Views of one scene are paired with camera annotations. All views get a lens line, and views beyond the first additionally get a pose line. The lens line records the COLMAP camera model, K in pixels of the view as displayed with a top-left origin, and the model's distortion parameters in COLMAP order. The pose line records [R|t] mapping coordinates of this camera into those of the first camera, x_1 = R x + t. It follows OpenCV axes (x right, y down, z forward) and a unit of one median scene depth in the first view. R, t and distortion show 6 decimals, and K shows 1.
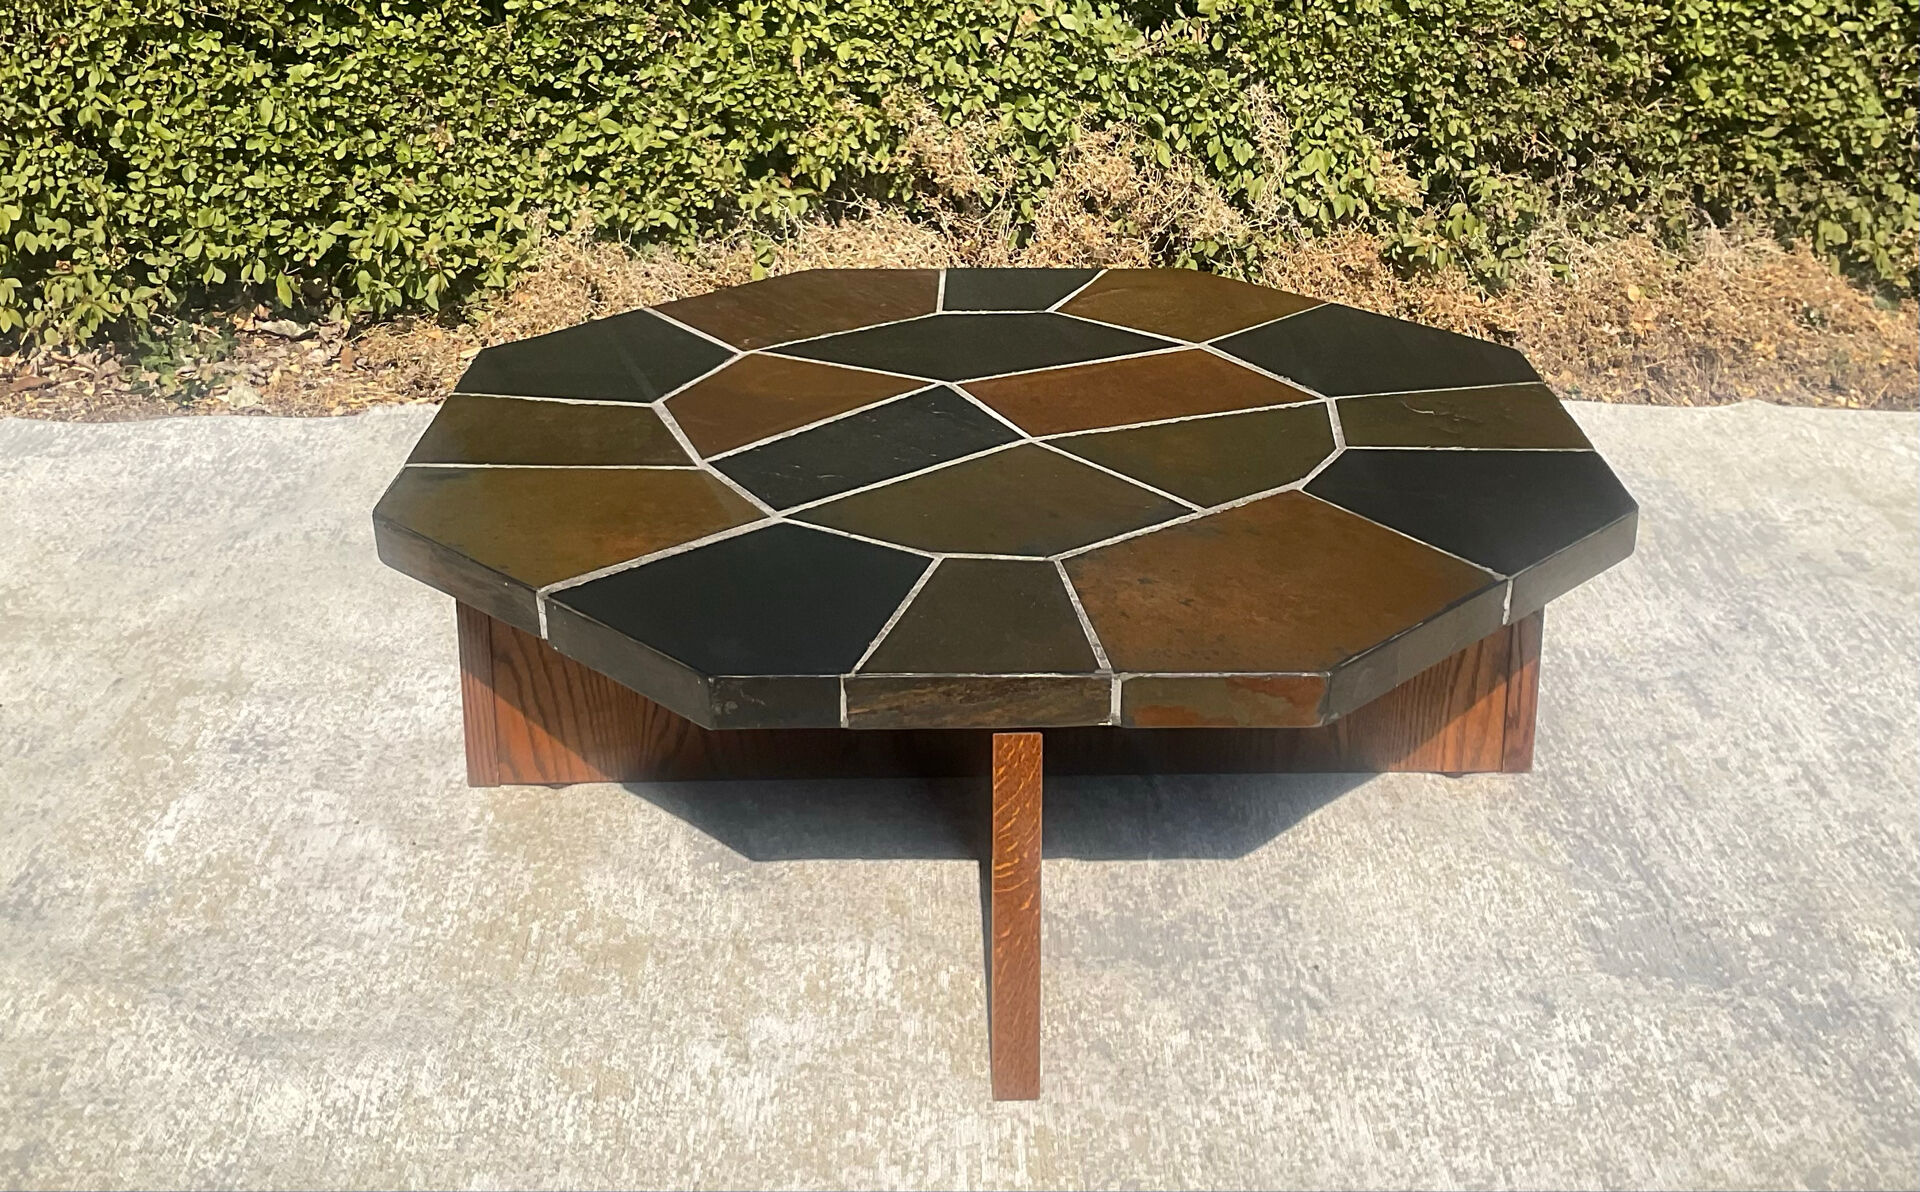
lens RADIAL K [[2259.9, 0, 1031.7], [0, 2259.9, 300.8], [0, 0, 1]] dist [0.062474, 0.000000]
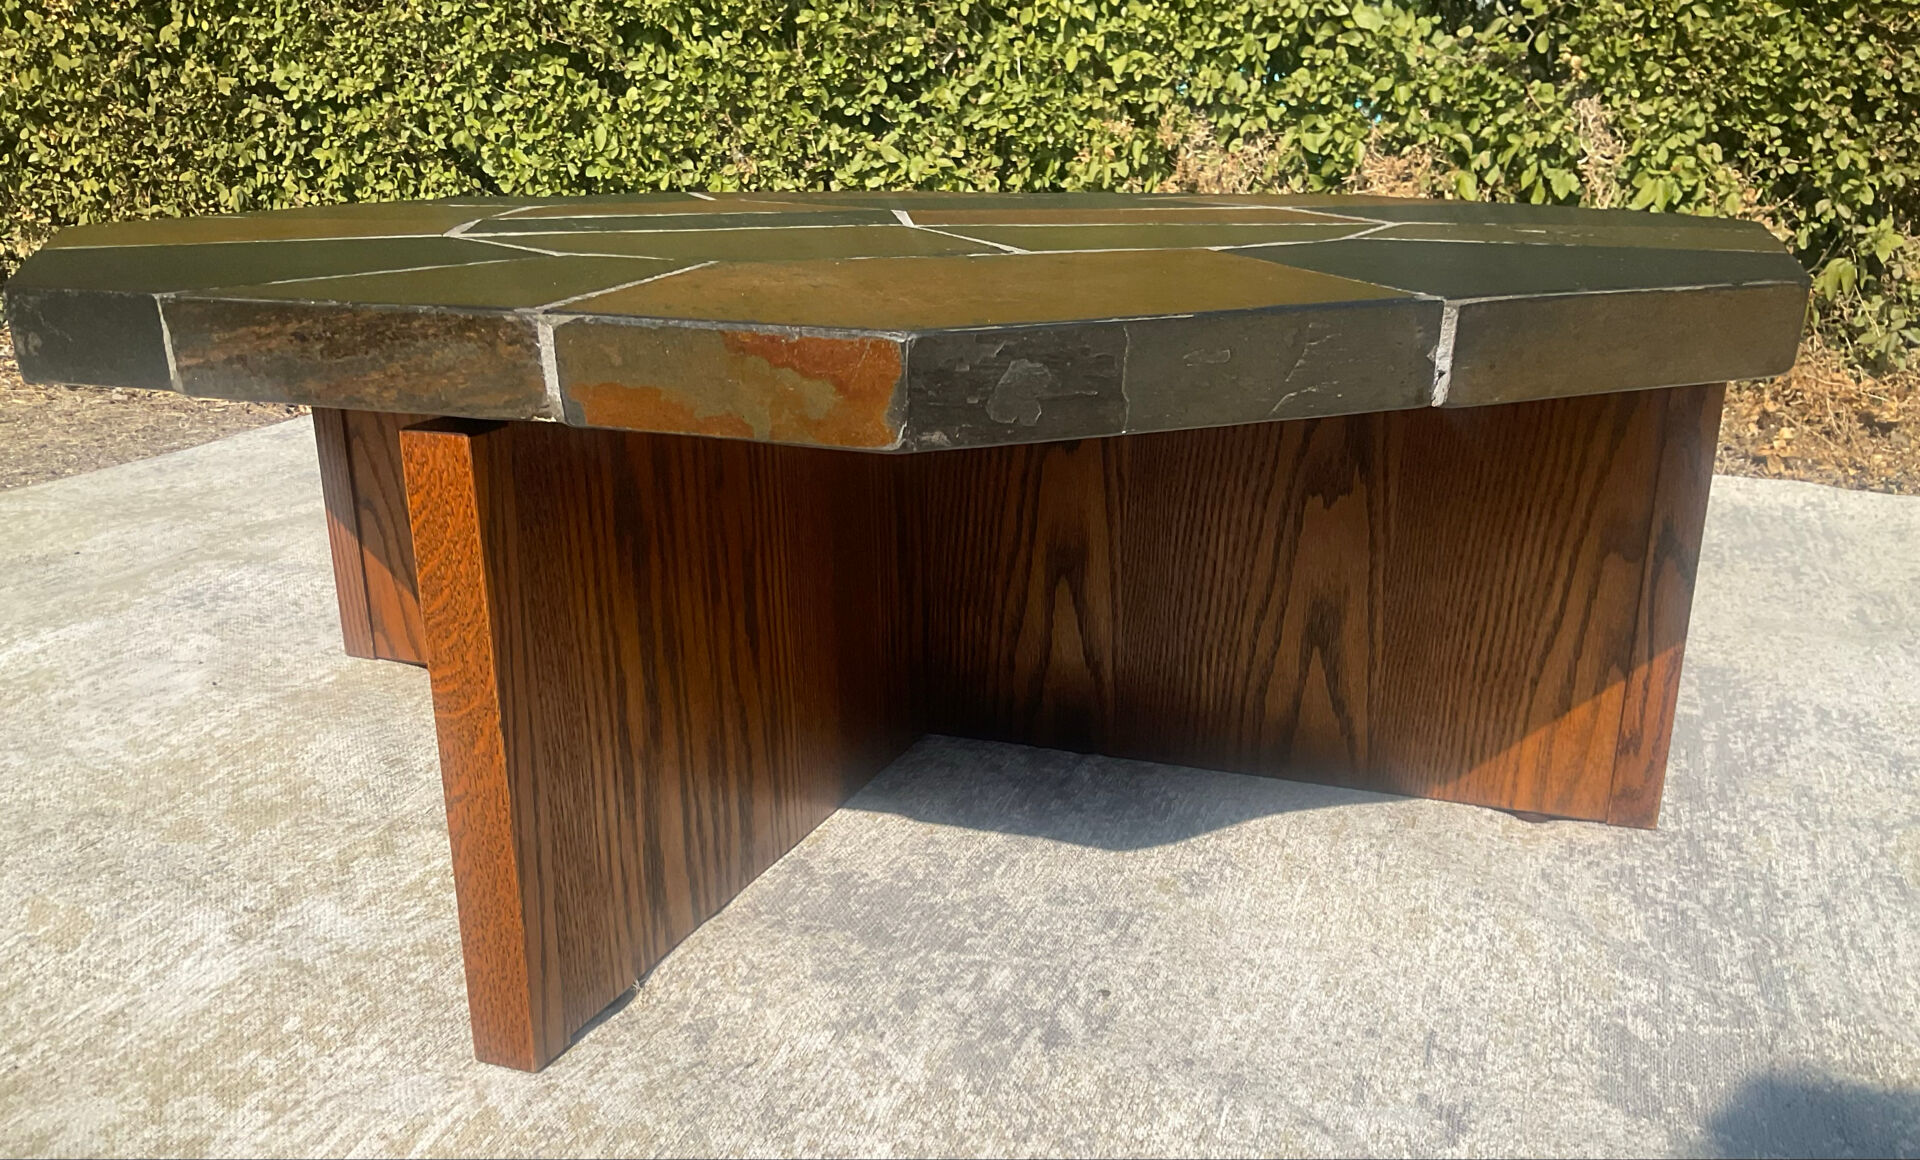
lens RADIAL K [[1645.4, 0, 951.3], [0, 1645.4, 720.9], [0, 0, 1]] dist [0.058954, -0.129084]
pose [[0.917215, 0.126774, -0.377685, 0.206706], [-0.104262, 0.991363, 0.079558, 0.157410], [0.384509, -0.033593, 0.922510, 0.478829]]
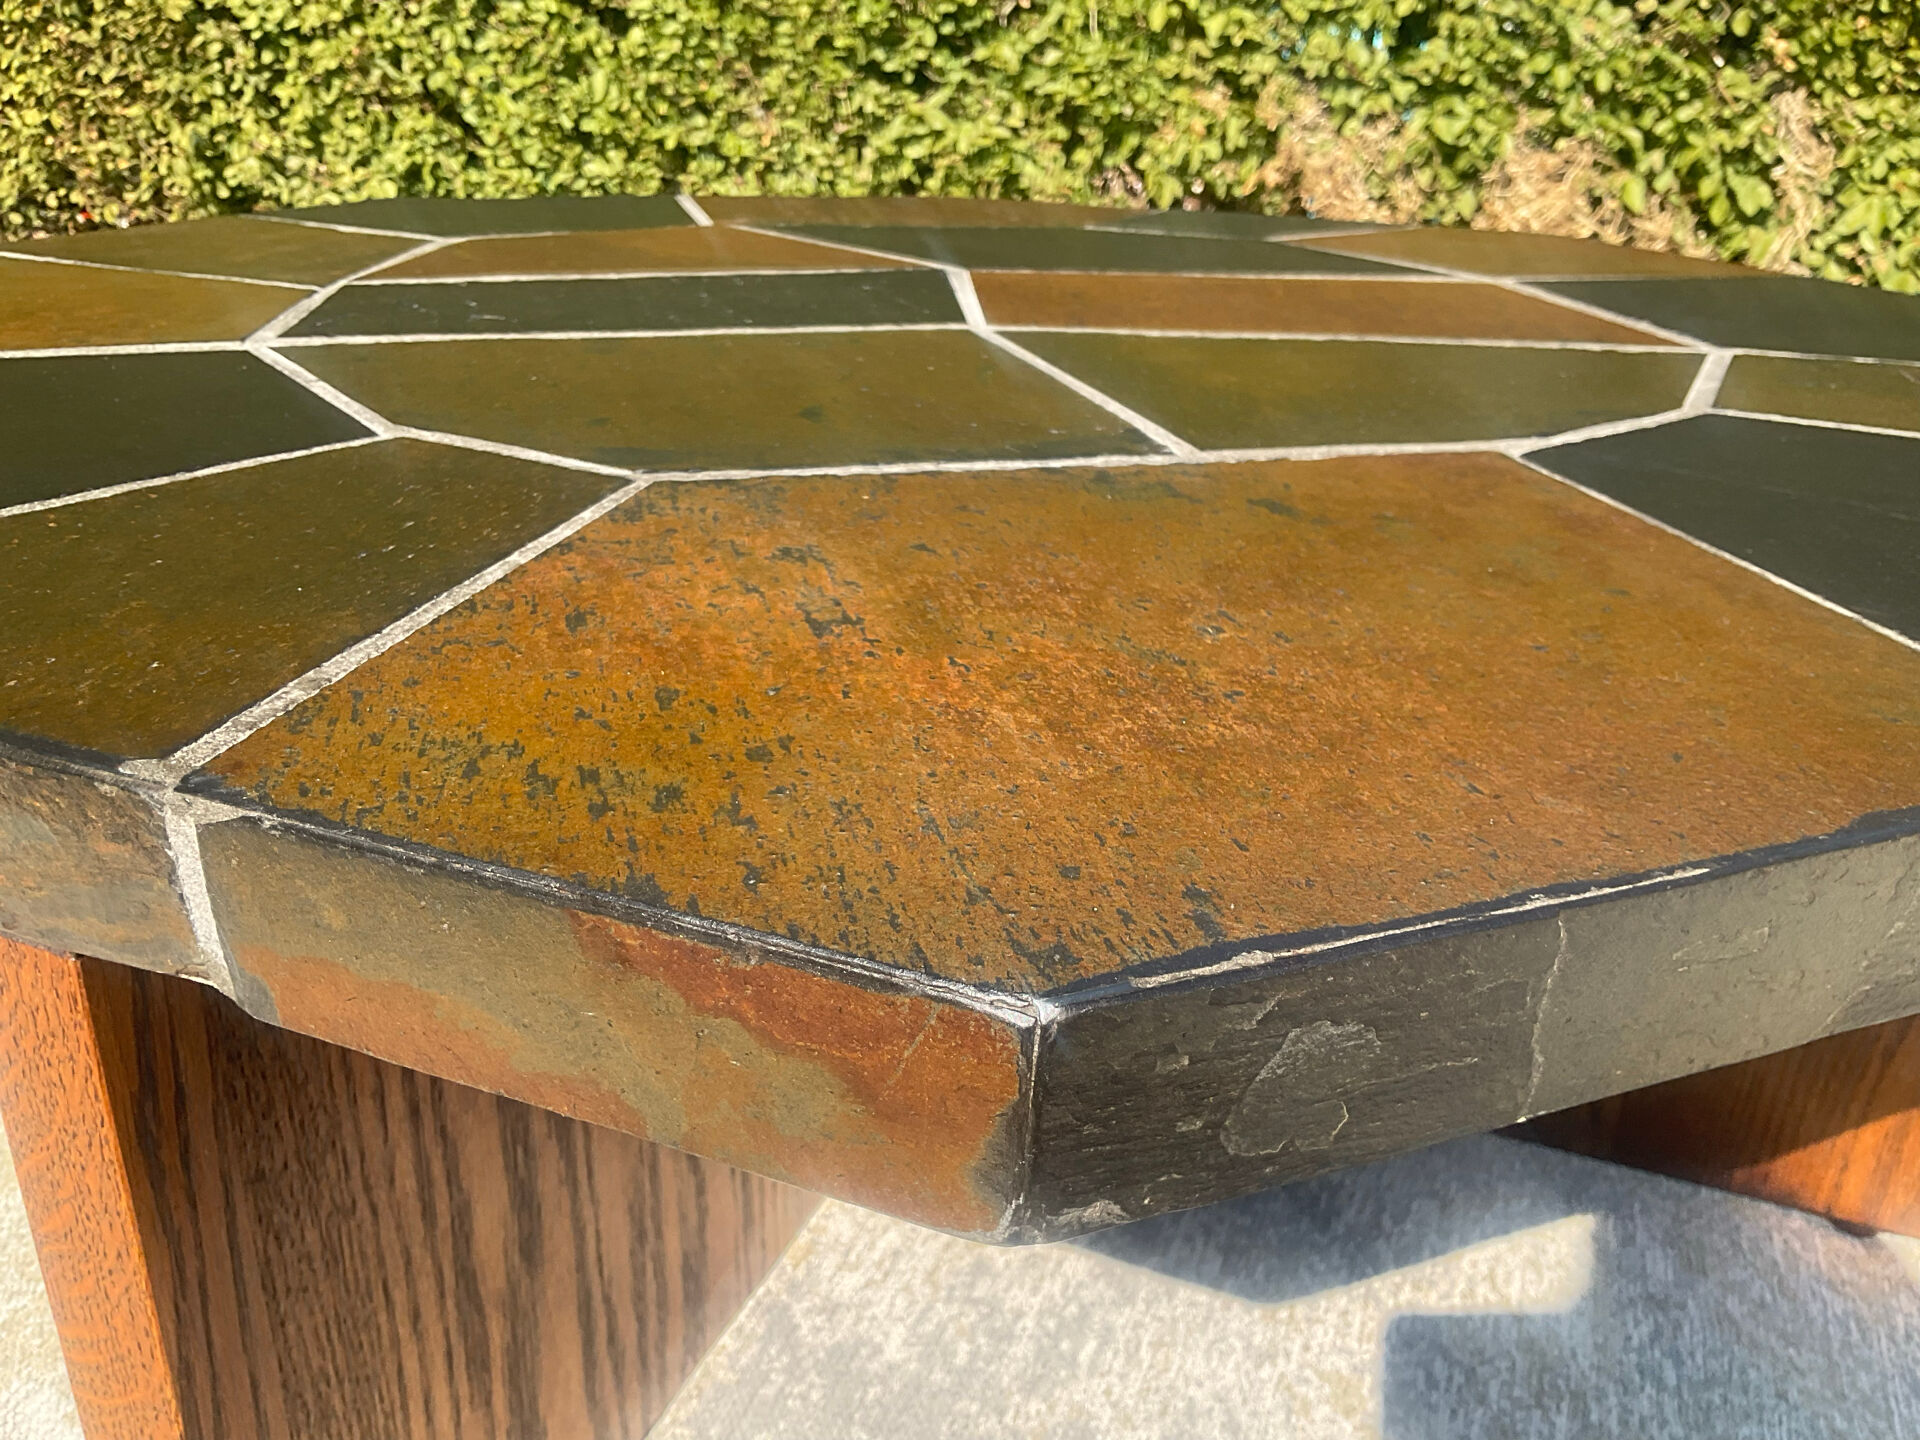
lens RADIAL K [[1603.0, 0, 955.6], [0, 1603.0, 730.2], [0, 0, 1]] dist [0.033072, -0.082555]
pose [[0.909401, 0.181480, -0.374240, 0.122454], [-0.138497, 0.980566, 0.138959, 0.089161], [0.392185, -0.074538, 0.916861, 0.630309]]
